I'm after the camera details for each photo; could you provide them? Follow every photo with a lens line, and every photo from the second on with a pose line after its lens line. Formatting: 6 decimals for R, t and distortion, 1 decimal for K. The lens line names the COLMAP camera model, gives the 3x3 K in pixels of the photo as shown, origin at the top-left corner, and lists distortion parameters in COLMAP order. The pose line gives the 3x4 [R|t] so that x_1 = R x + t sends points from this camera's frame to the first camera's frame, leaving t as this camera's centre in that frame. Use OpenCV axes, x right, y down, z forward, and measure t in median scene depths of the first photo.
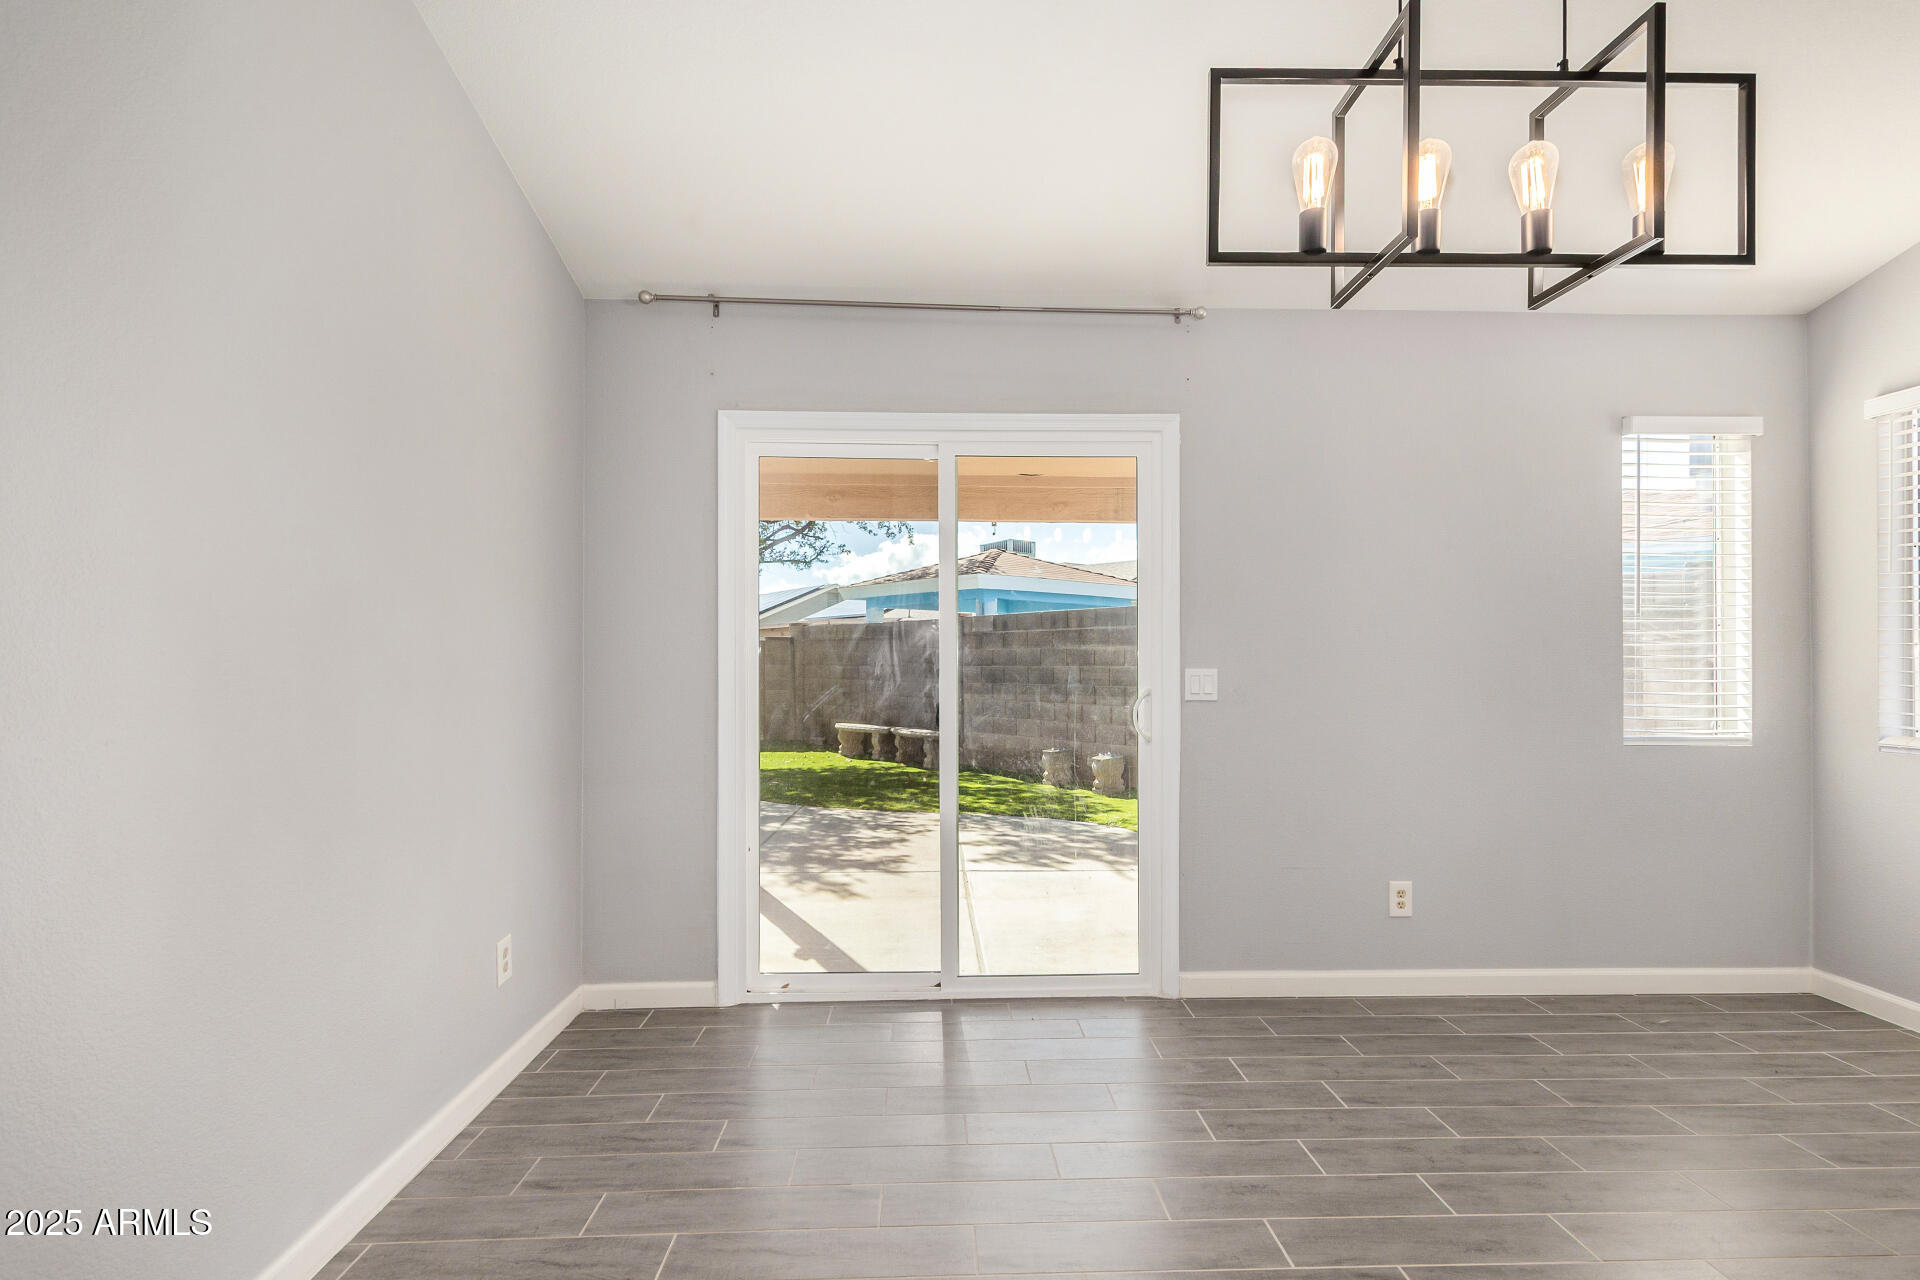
lens RADIAL K [[887.2, 0, 955.1], [0, 887.2, 664.3], [0, 0, 1]] dist [0.005555, -0.003376]
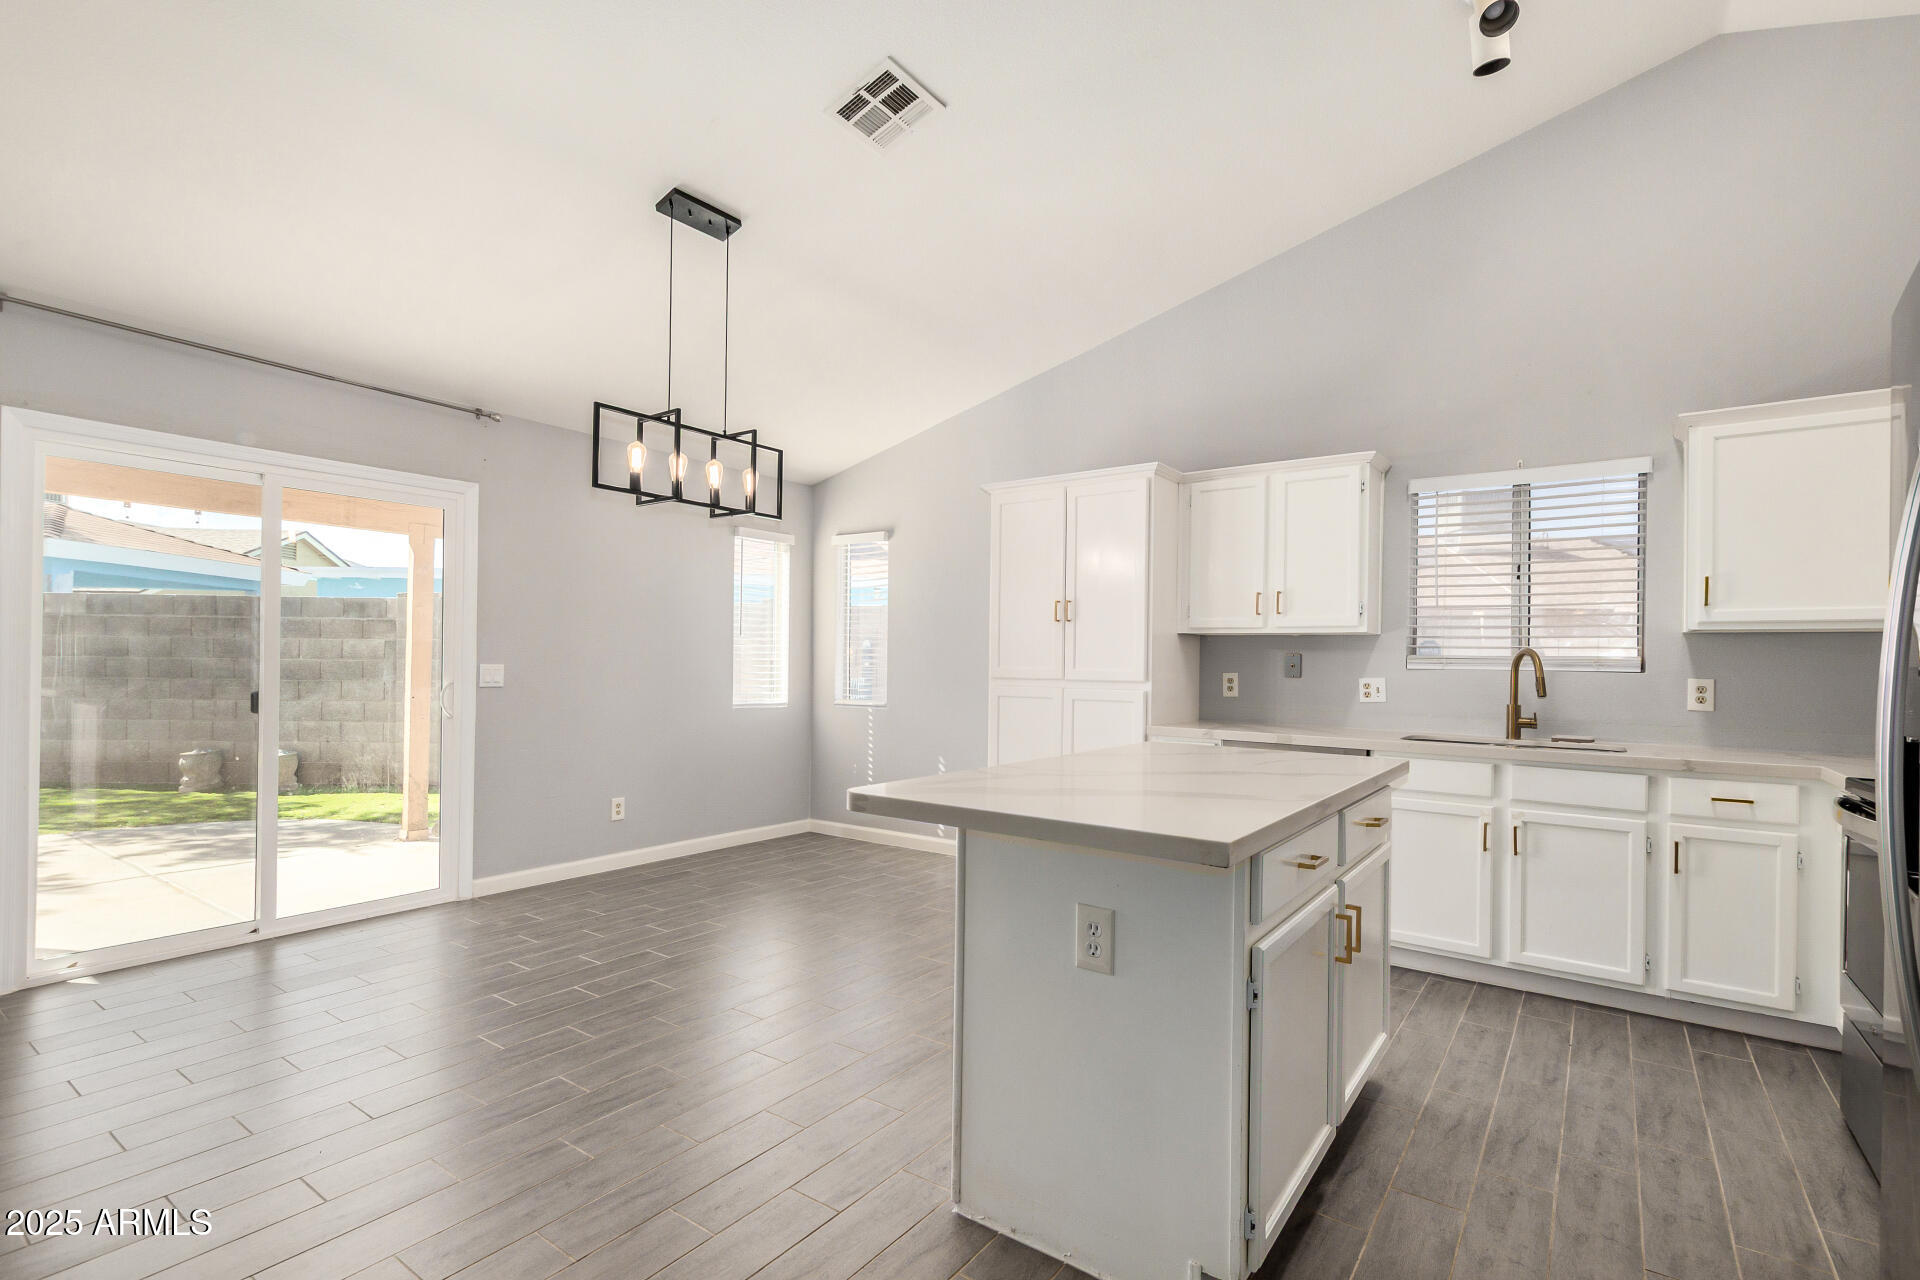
lens RADIAL K [[887.2, 0, 961.9], [0, 887.2, 657.1], [0, 0, 1]] dist [0.005555, -0.003376]
pose [[0.615629, 0.014187, 0.787908, -0.389984], [-0.012984, 0.999885, -0.007859, -0.005696], [-0.787929, -0.005392, 0.615743, -0.483305]]
